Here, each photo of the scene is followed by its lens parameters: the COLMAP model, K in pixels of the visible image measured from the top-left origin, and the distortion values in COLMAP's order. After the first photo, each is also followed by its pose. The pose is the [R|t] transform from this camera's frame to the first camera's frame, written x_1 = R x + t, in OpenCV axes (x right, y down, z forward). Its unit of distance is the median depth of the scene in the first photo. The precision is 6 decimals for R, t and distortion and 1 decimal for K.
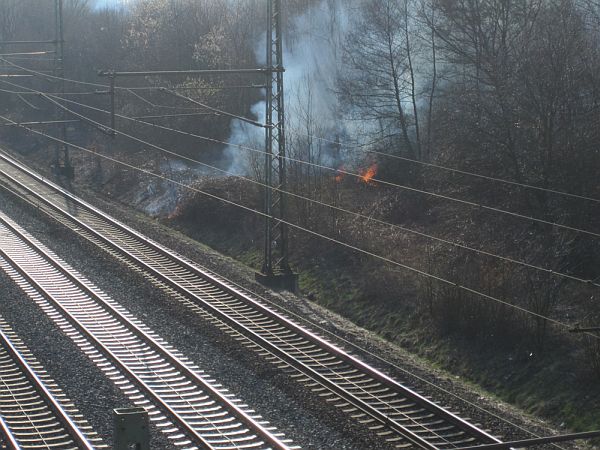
lens RADIAL K [[1670.9, 0, 294.6], [0, 1670.9, 227.8], [0, 0, 1]] dist [-0.090168, 0.000000]
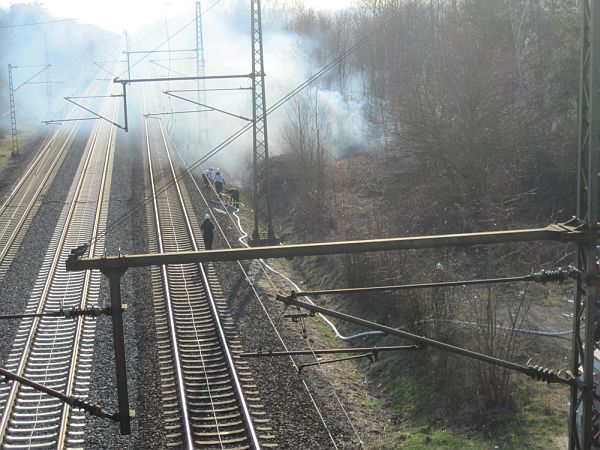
lens RADIAL K [[1197.7, 0, 303.2], [0, 1197.7, 230.7], [0, 0, 1]] dist [-0.129569, 0.000000]
pose [[0.985298, 0.007687, -0.170670, 0.173956], [0.000181, 0.998940, 0.046037, -0.019492], [0.170843, -0.045392, 0.984252, 0.124038]]
